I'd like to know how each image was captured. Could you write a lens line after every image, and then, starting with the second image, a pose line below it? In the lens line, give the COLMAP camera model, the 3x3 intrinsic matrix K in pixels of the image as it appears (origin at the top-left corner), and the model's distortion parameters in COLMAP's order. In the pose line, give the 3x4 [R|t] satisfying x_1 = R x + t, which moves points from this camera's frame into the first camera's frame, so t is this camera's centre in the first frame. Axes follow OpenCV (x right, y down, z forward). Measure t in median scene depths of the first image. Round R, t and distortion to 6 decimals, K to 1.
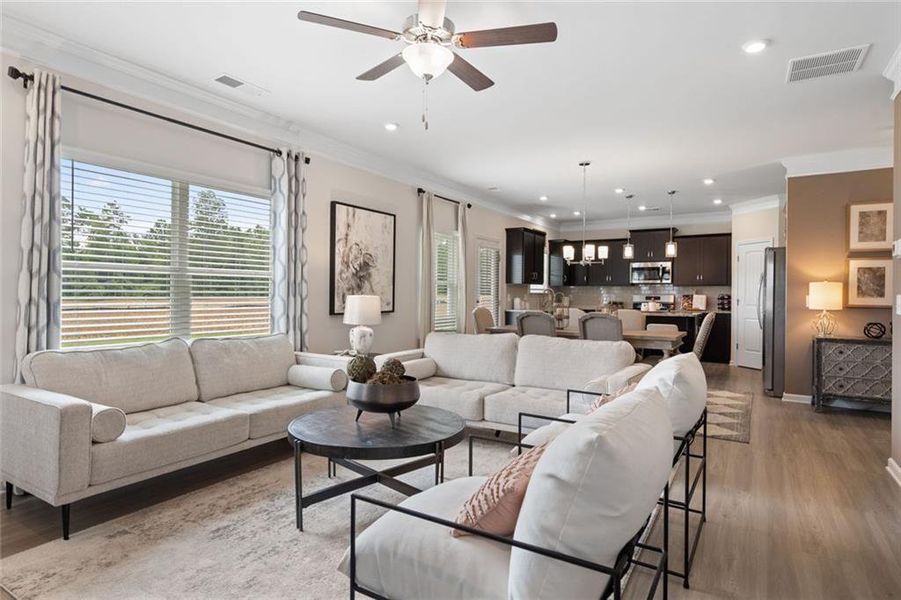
lens RADIAL K [[498.0, 0, 444.2], [0, 498.0, 294.4], [0, 0, 1]] dist [0.003607, 0.000156]
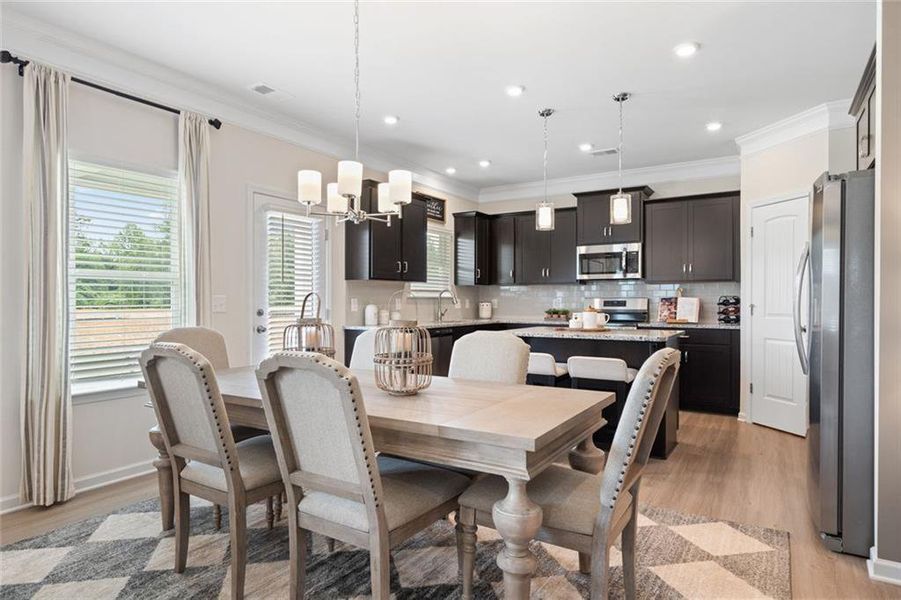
lens RADIAL K [[498.0, 0, 458.4], [0, 498.0, 301.2], [0, 0, 1]] dist [0.003607, 0.000156]
pose [[0.999968, -0.007767, -0.001867, 0.245404], [0.007772, 0.999967, 0.002230, 0.002082], [0.001850, -0.002244, 0.999996, 0.413658]]
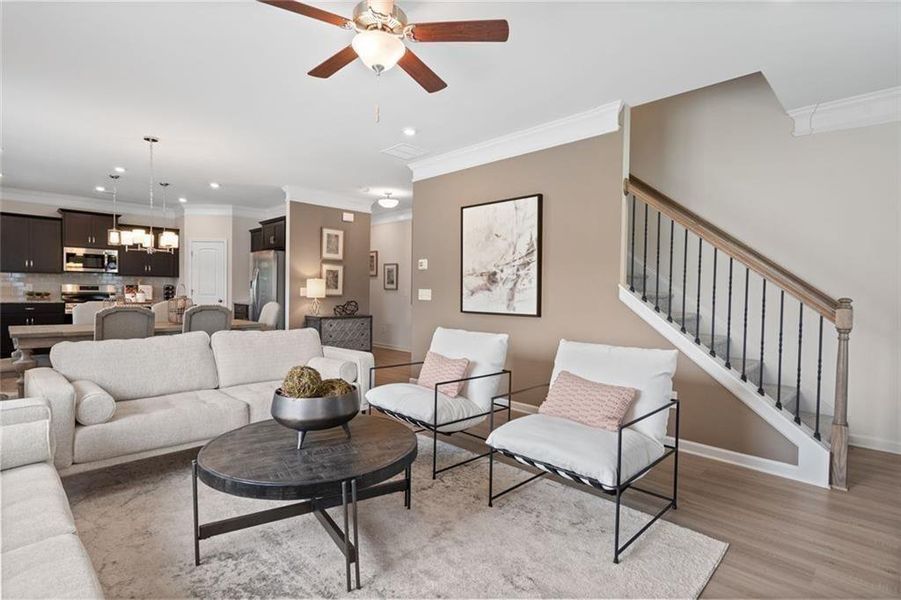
lens RADIAL K [[449.3, 0, 447.7], [0, 449.3, 299.4], [0, 0, 1]] dist [0.003399, 0.000411]
pose [[0.217063, -0.024176, 0.975858, -0.262545], [-0.013040, 0.999532, 0.027663, -0.003585], [-0.976071, -0.018729, 0.216646, 0.201338]]
